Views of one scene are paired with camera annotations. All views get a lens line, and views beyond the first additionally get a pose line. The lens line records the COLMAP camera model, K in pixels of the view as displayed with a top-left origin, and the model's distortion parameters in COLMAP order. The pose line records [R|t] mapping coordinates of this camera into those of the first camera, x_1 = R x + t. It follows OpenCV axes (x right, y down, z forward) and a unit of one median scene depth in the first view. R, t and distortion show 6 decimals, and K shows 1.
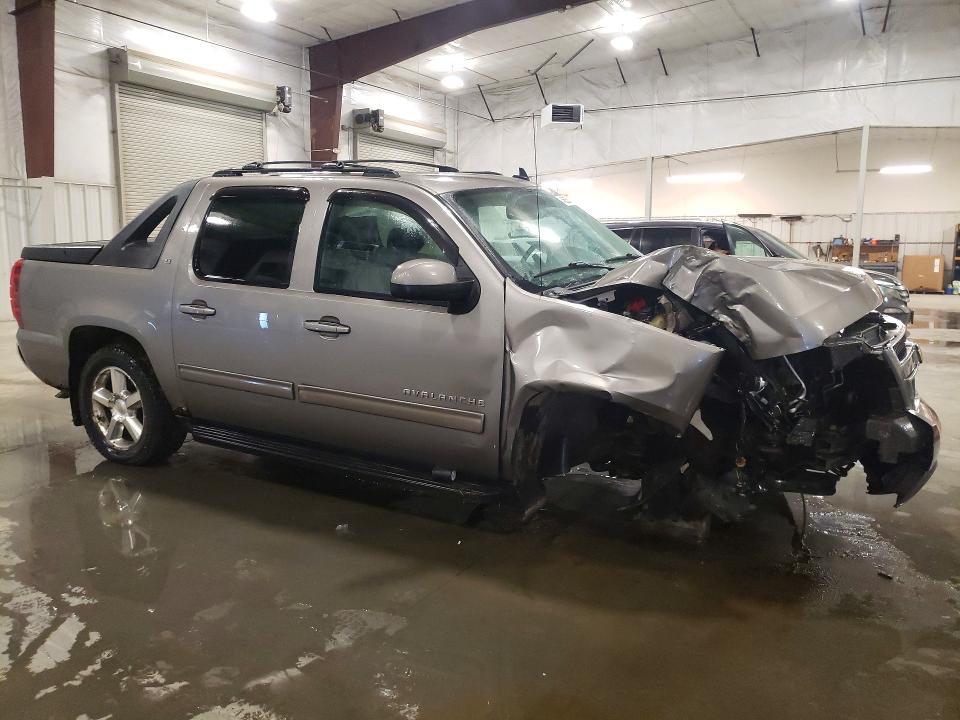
lens RADIAL K [[763.0, 0, 475.6], [0, 763.0, 364.4], [0, 0, 1]] dist [0.017093, 0.001481]
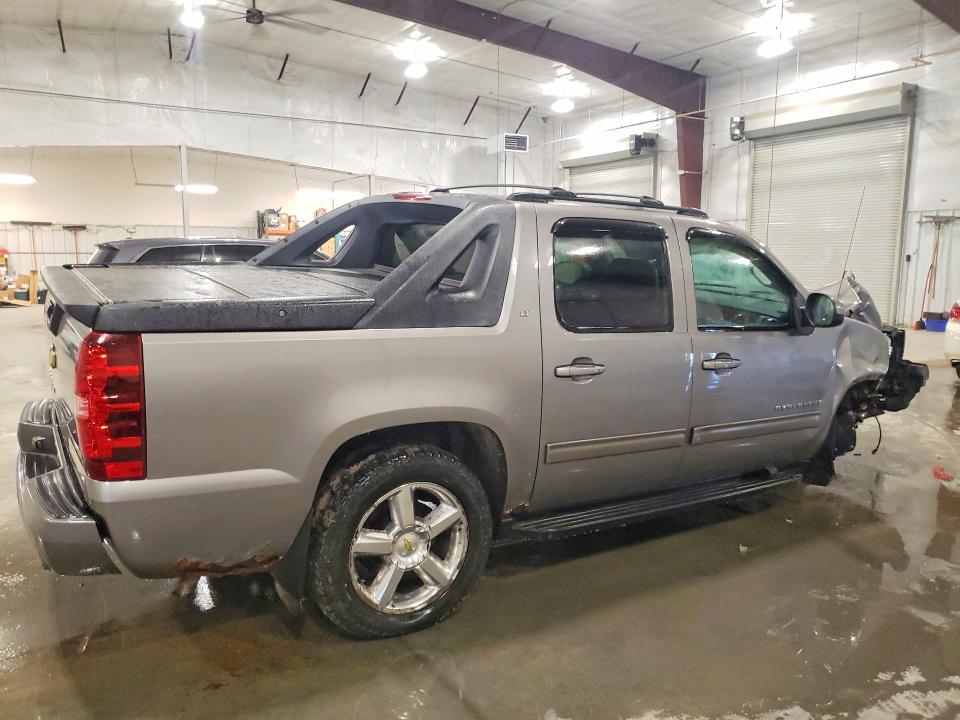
lens RADIAL K [[763.0, 0, 474.4], [0, 763.0, 357.9], [0, 0, 1]] dist [0.017093, 0.001481]
pose [[0.445009, -0.122609, 0.887093, -0.981794], [0.135304, 0.988417, 0.068739, -0.135061], [-0.885246, 0.089438, 0.456444, 0.644931]]
